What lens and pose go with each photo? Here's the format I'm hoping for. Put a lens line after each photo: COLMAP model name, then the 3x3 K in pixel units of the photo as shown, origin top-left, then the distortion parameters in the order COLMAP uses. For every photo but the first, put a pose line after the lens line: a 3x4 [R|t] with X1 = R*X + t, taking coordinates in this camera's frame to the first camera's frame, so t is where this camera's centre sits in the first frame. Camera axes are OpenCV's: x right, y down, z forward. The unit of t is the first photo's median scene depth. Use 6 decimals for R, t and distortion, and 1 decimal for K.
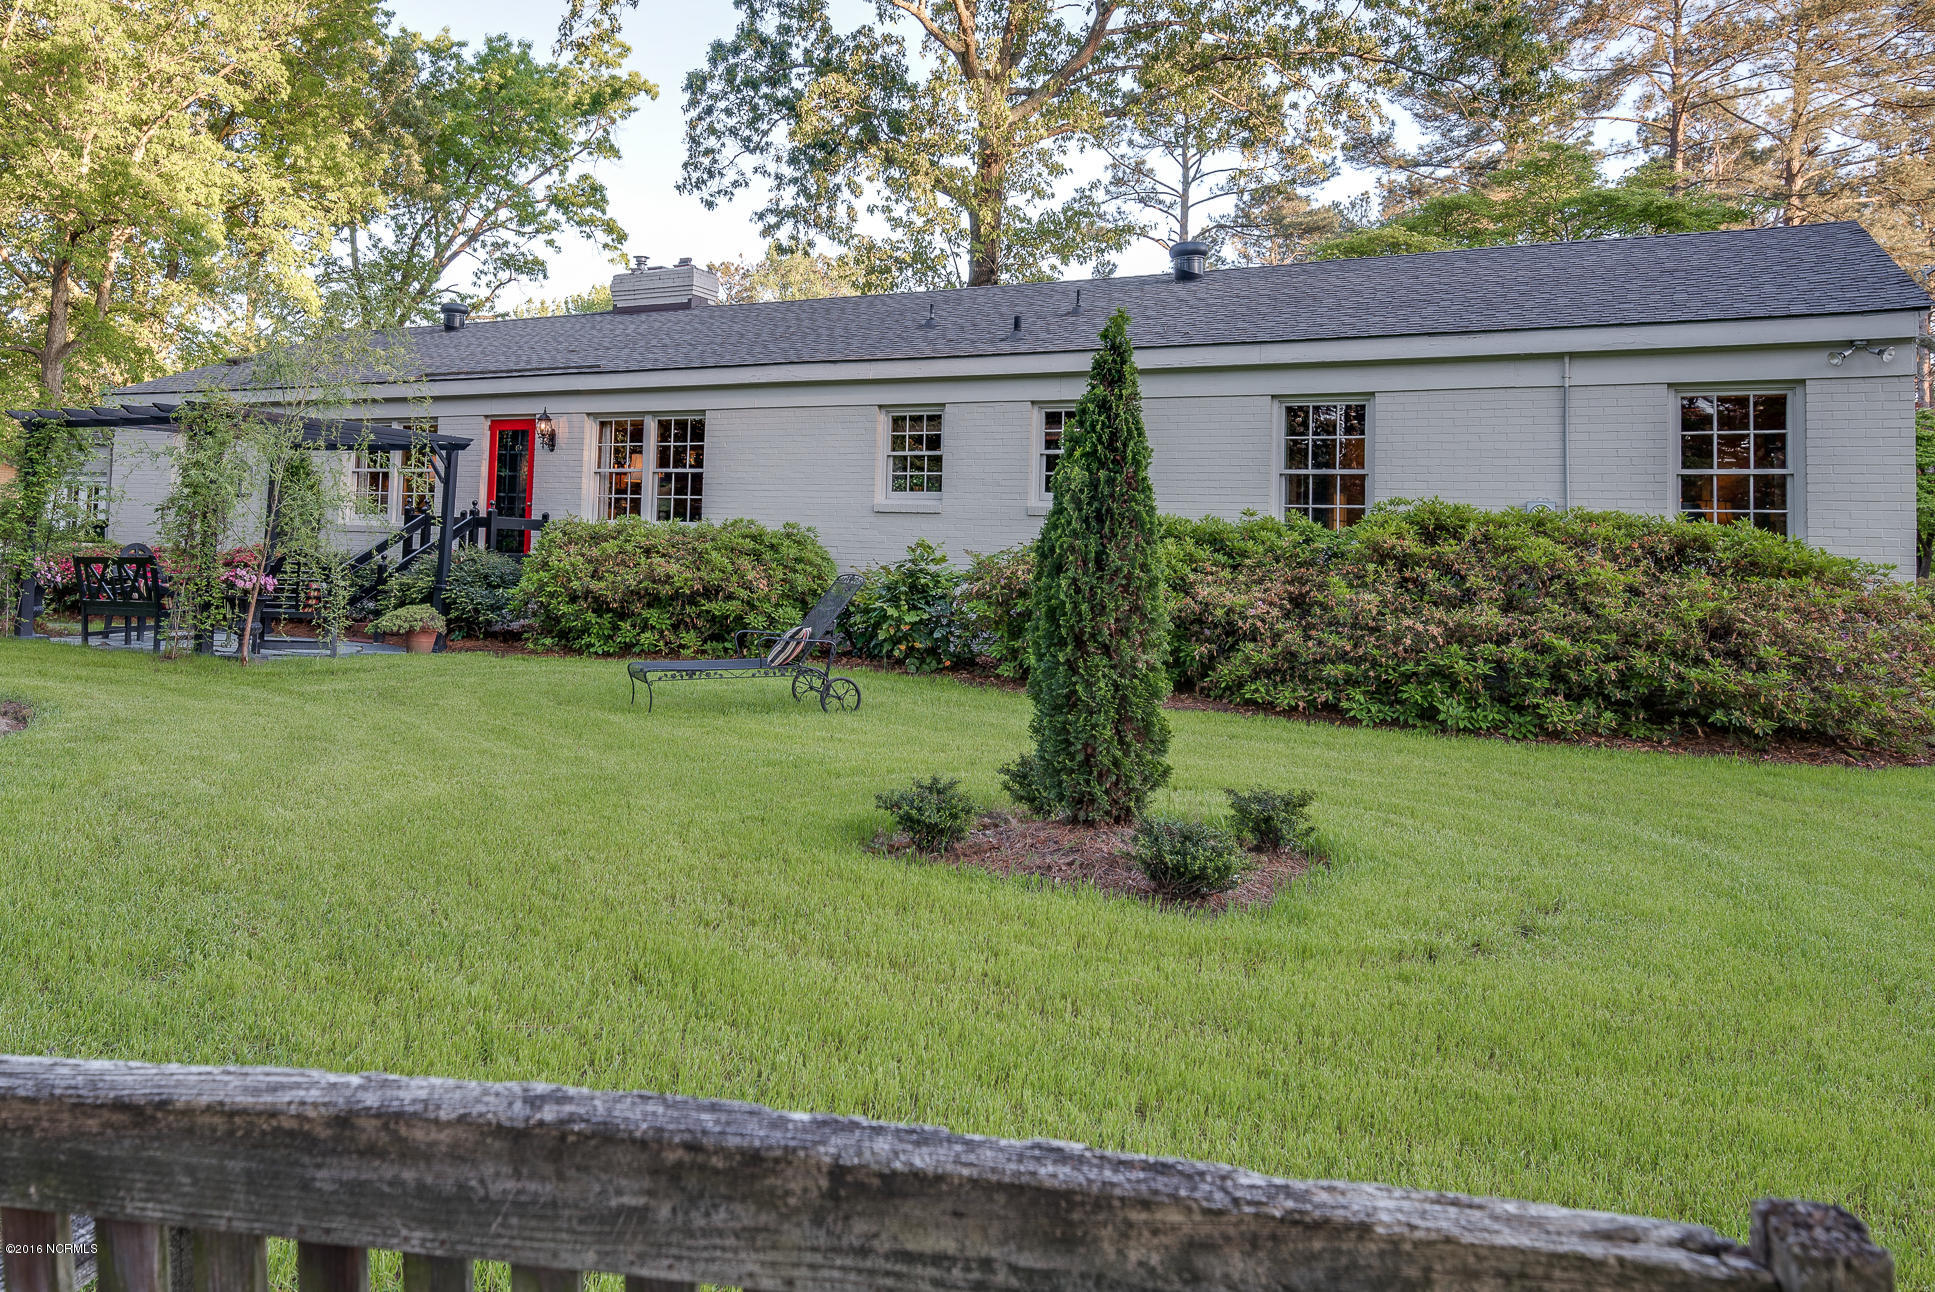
lens RADIAL K [[1177.1, 0, 965.3], [0, 1177.1, 642.0], [0, 0, 1]] dist [-0.000998, 0.000227]
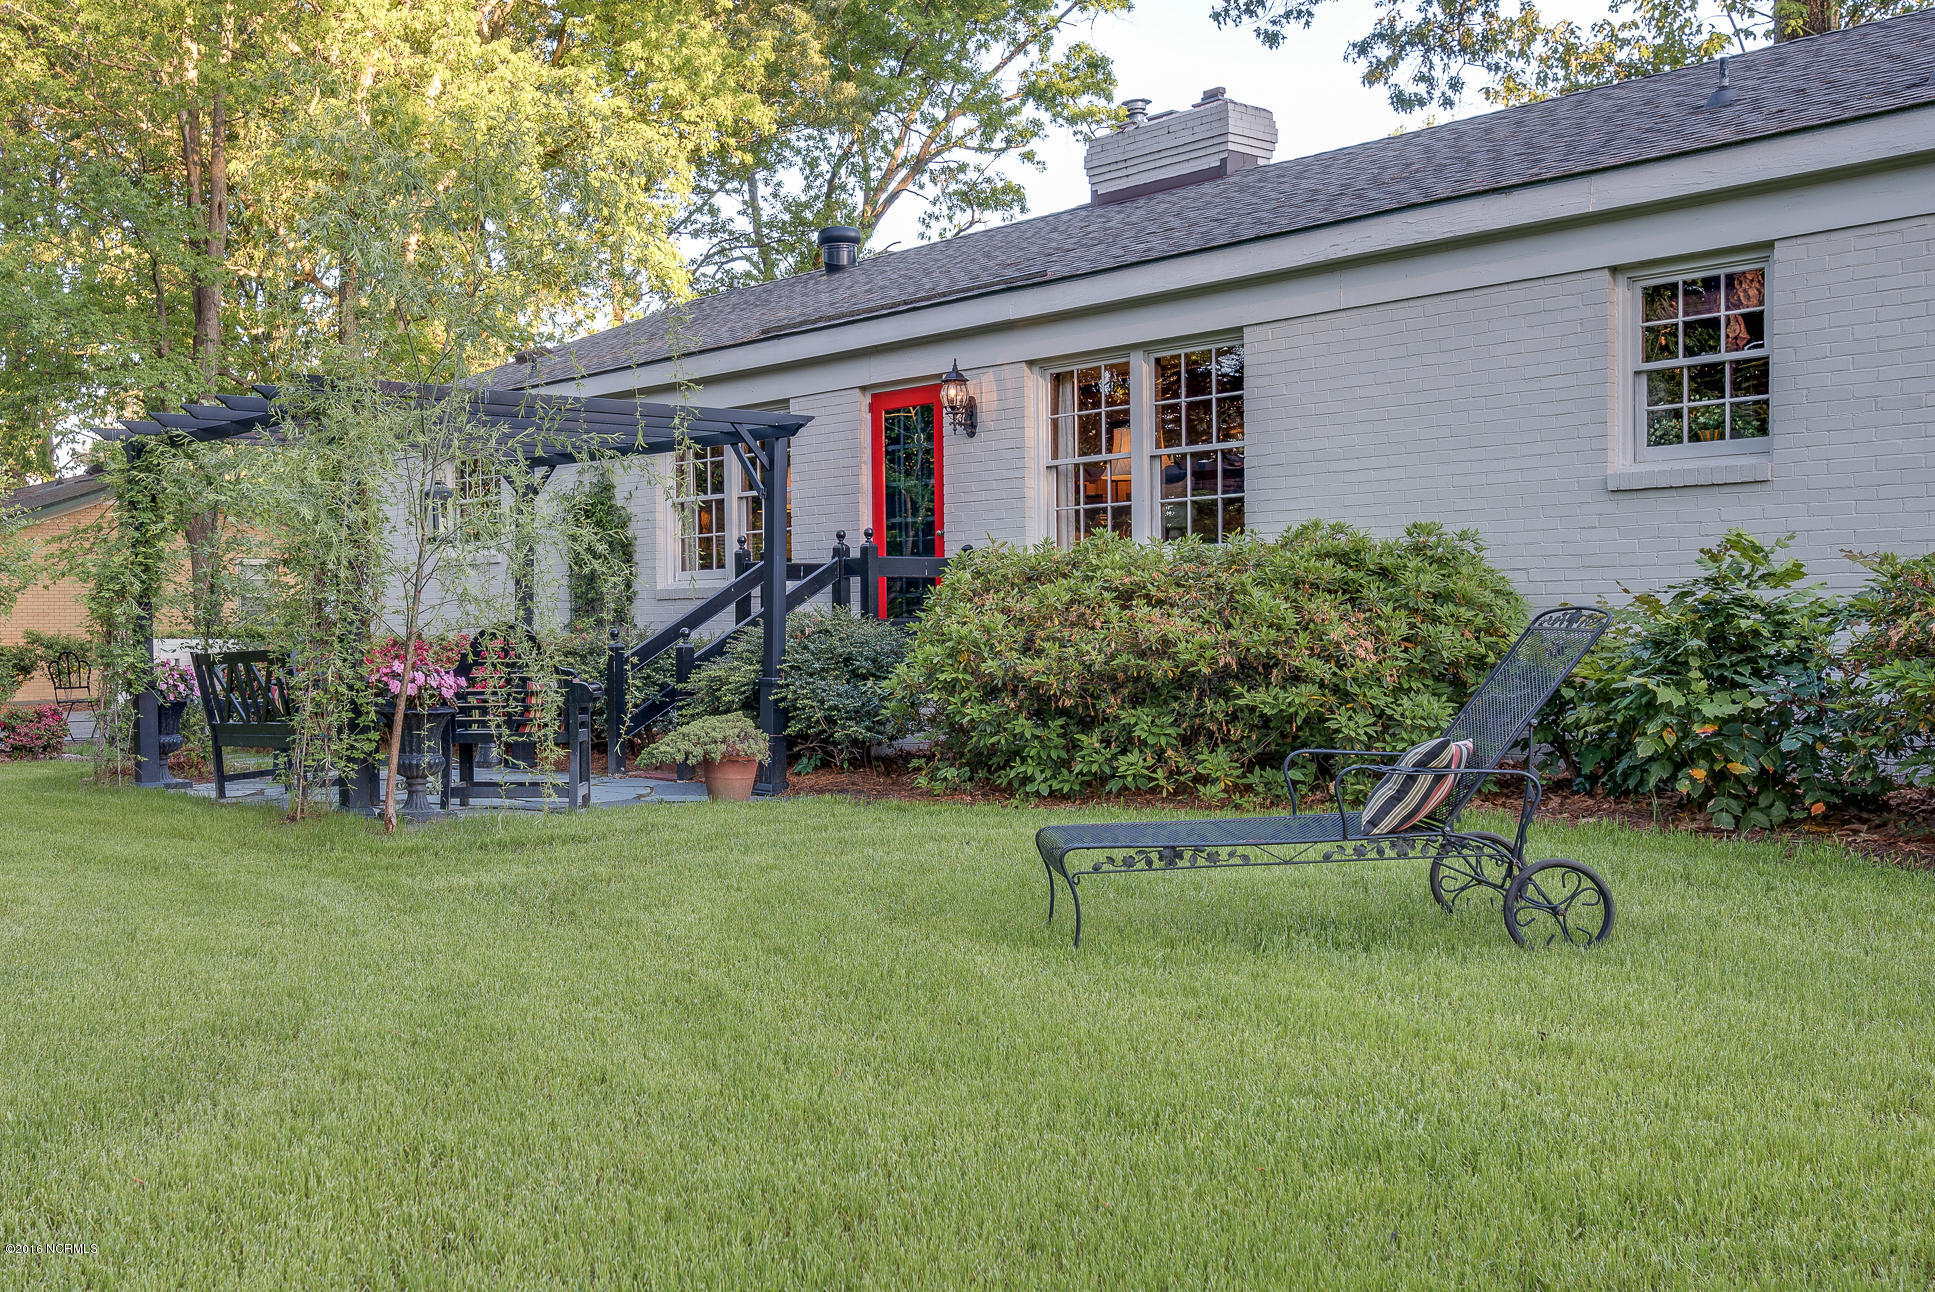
lens RADIAL K [[1224.3, 0, 964.8], [0, 1224.3, 676.7], [0, 0, 1]] dist [0.025465, -0.000458]
pose [[0.860690, -0.046392, -0.507011, -0.054842], [0.019553, 0.998117, -0.058136, -0.010852], [0.508754, 0.040124, 0.859976, 0.460189]]
